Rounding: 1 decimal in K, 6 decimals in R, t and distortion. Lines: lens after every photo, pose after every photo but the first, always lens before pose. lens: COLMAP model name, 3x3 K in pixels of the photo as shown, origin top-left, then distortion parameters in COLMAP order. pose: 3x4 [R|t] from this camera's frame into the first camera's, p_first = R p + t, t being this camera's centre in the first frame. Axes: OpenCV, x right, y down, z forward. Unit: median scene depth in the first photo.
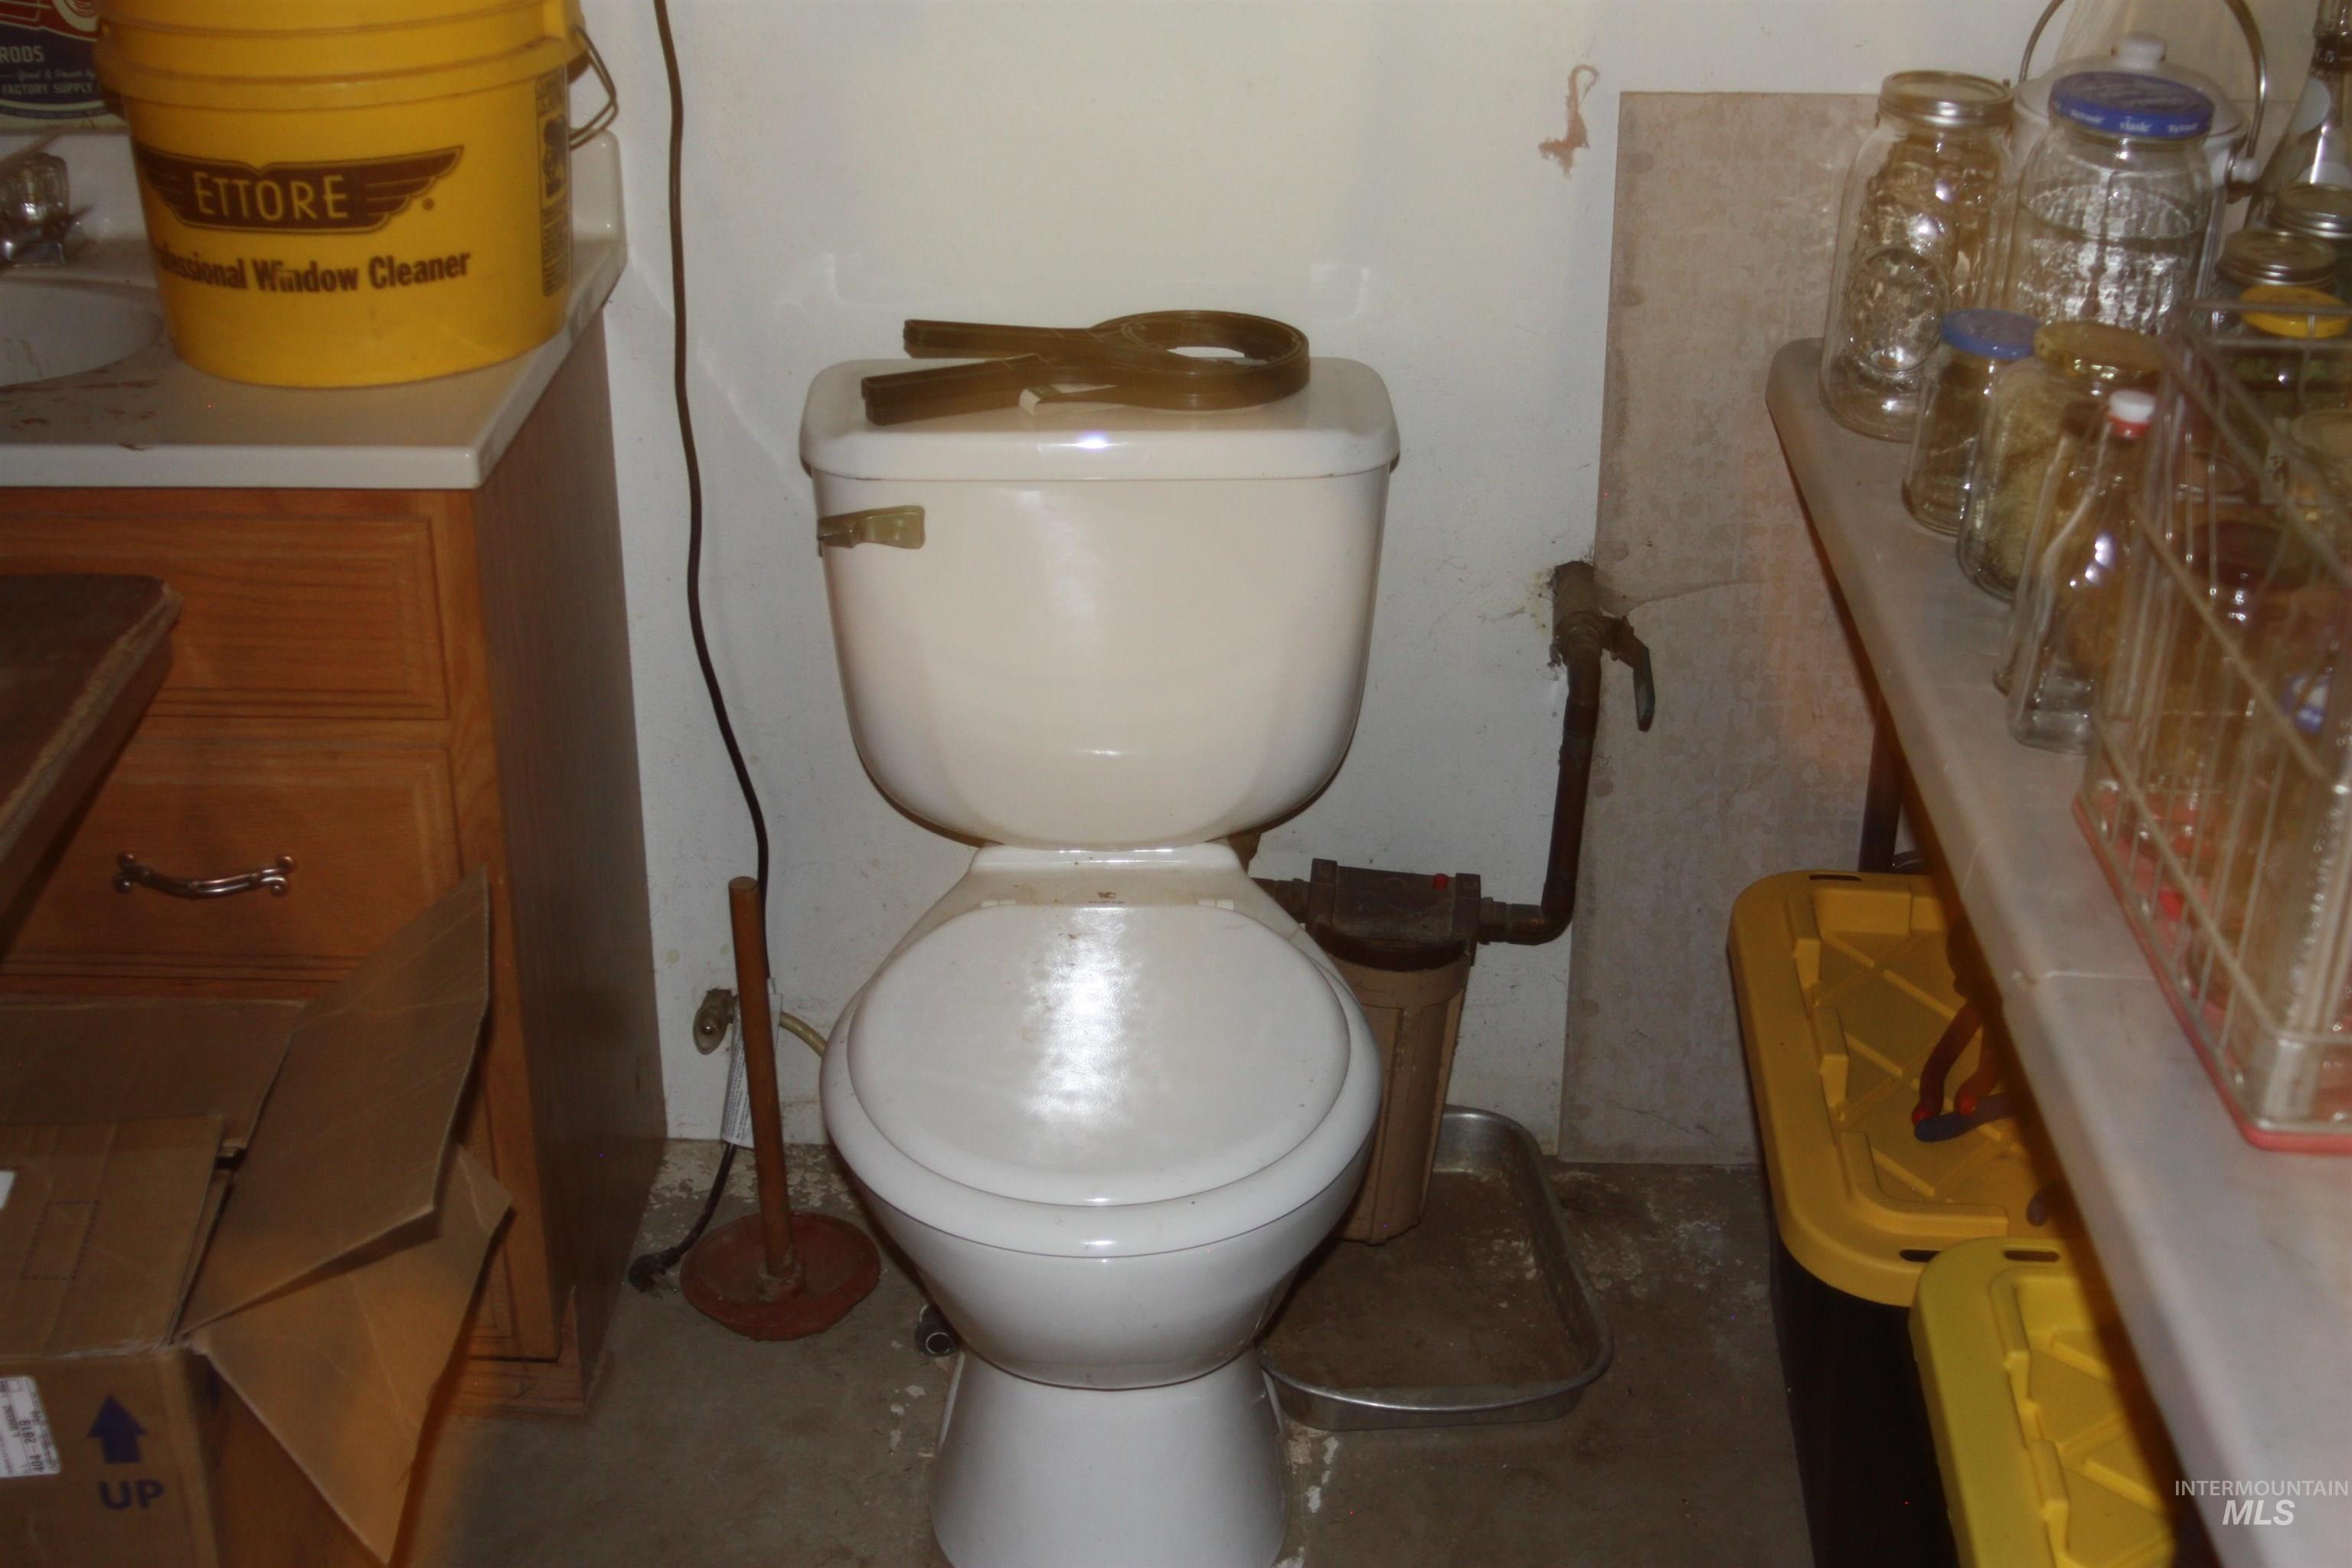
lens RADIAL K [[3040.7, 0, 1173.8], [0, 3040.7, 726.8], [0, 0, 1]] dist [-0.097943, 0.019243]
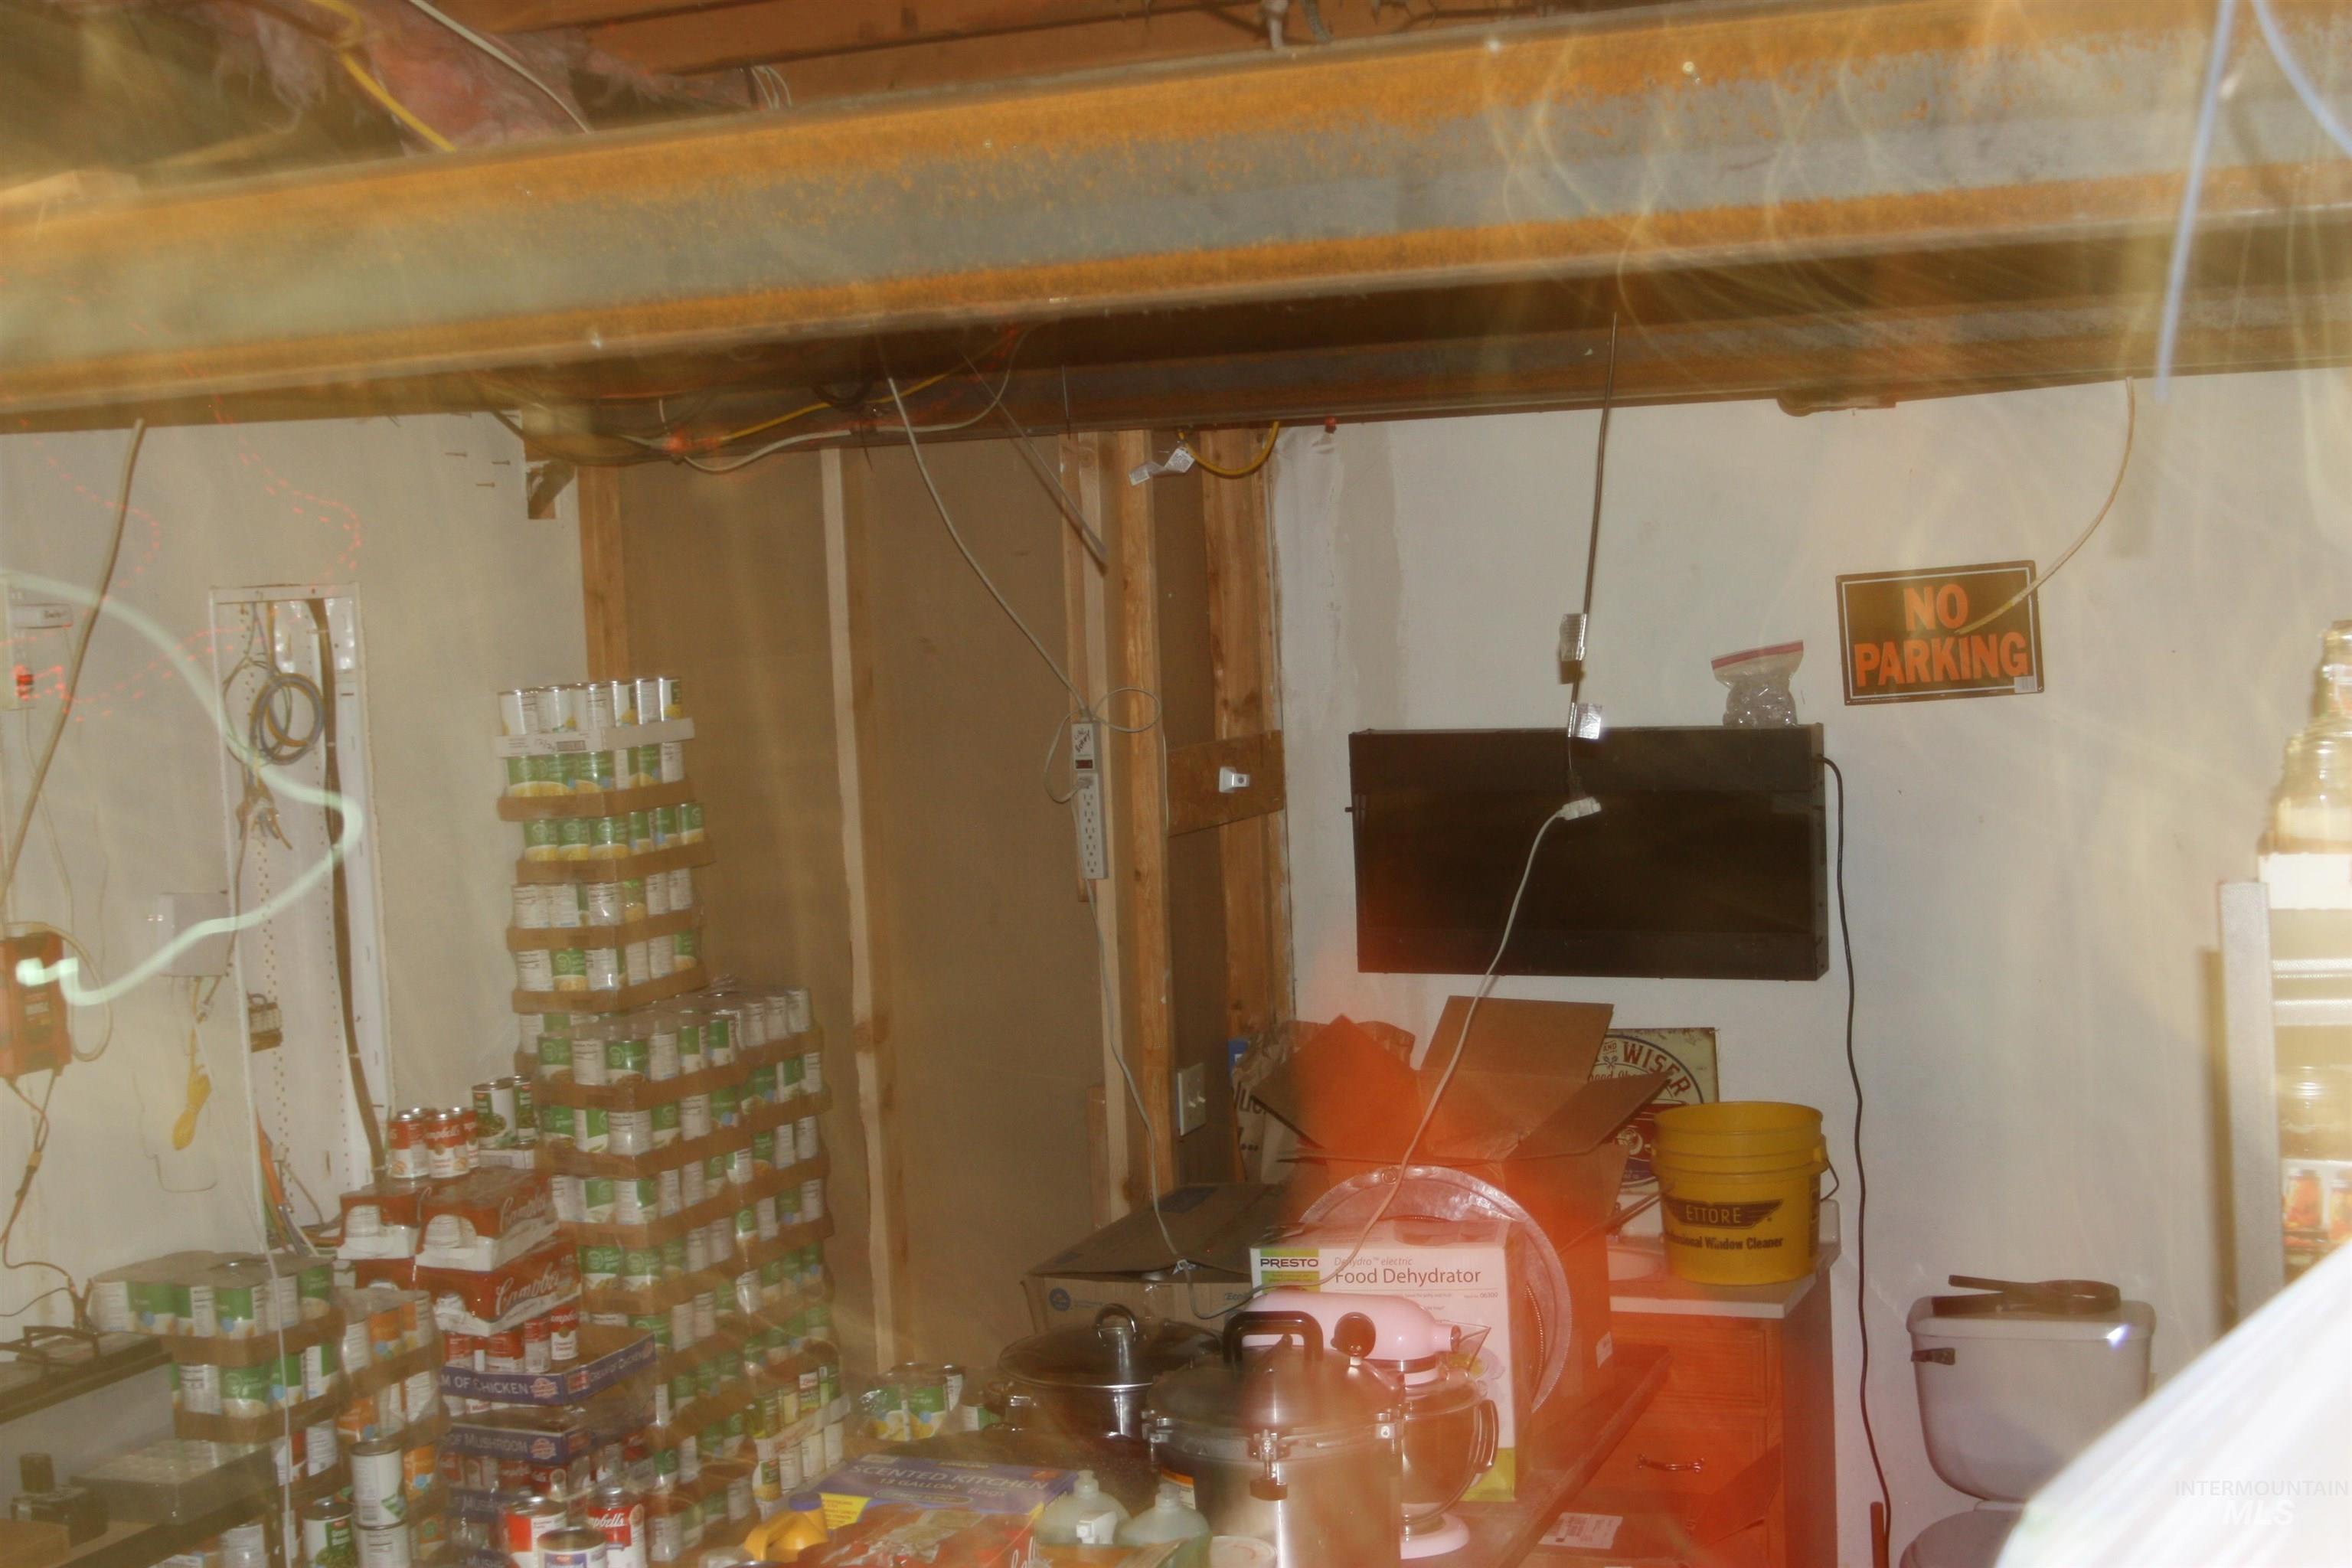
lens RADIAL K [[3040.7, 0, 1173.8], [0, 3040.7, 726.8], [0, 0, 1]] dist [-0.097943, 0.019243]
pose [[0.920842, -0.026531, -0.389033, 0.330765], [-0.109790, 0.939680, -0.323956, 0.348762], [0.374161, 0.341024, 0.862384, -1.697960]]
